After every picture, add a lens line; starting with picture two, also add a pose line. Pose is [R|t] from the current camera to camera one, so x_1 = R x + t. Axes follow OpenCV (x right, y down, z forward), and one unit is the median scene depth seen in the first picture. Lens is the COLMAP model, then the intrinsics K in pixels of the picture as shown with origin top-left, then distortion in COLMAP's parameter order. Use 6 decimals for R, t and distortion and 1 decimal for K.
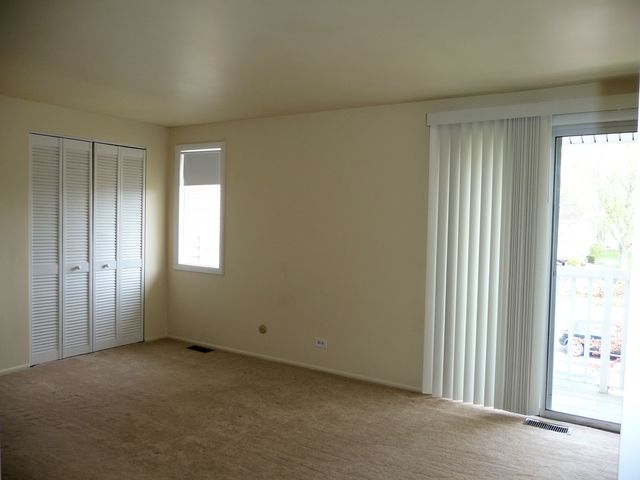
lens RADIAL K [[544.3, 0, 320.0], [0, 544.3, 240.0], [0, 0, 1]] dist [-0.012743, -0.004024]
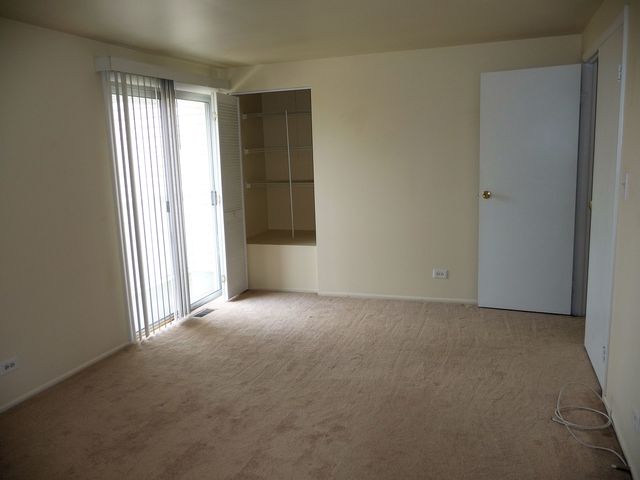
lens RADIAL K [[544.3, 0, 320.0], [0, 544.3, 240.0], [0, 0, 1]] dist [-0.012743, -0.004024]
pose [[-0.244705, -0.181191, 0.952517, -0.906592], [0.066188, 0.976971, 0.202847, -0.097231], [-0.967336, 0.112683, -0.227077, 0.973400]]
